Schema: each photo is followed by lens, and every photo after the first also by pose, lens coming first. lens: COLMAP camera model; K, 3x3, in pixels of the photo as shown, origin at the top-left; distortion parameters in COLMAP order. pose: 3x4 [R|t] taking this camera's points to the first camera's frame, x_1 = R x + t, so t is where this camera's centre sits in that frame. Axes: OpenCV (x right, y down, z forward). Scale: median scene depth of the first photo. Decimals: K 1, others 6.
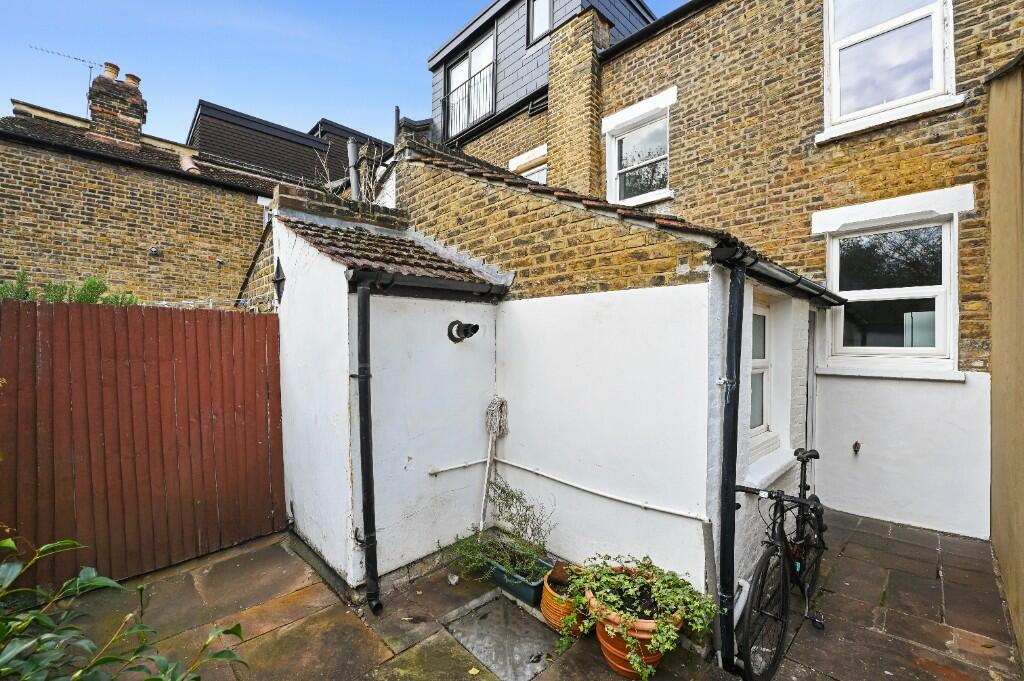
lens RADIAL K [[399.9, 0, 512.3], [0, 399.9, 346.4], [0, 0, 1]] dist [-0.015635, -0.000499]
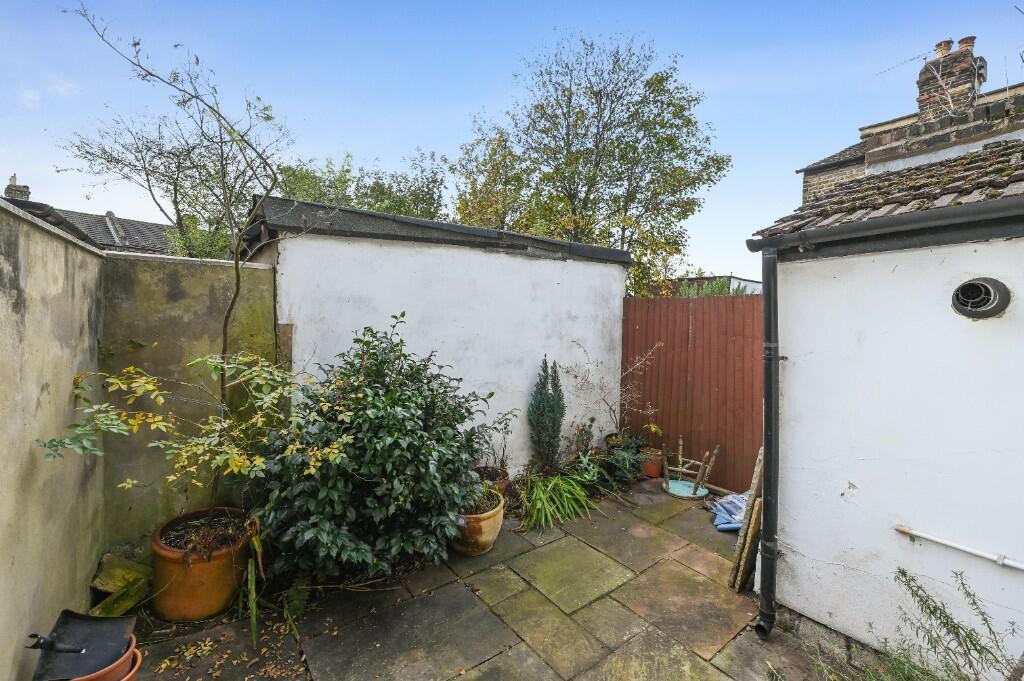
lens RADIAL K [[399.9, 0, 504.3], [0, 399.9, 324.0], [0, 0, 1]] dist [-0.015635, -0.000499]
pose [[-0.128941, -0.003691, -0.991645, 0.118933], [-0.024485, 0.999700, -0.000537, 0.003239], [0.991350, 0.024211, -0.128992, 0.113704]]
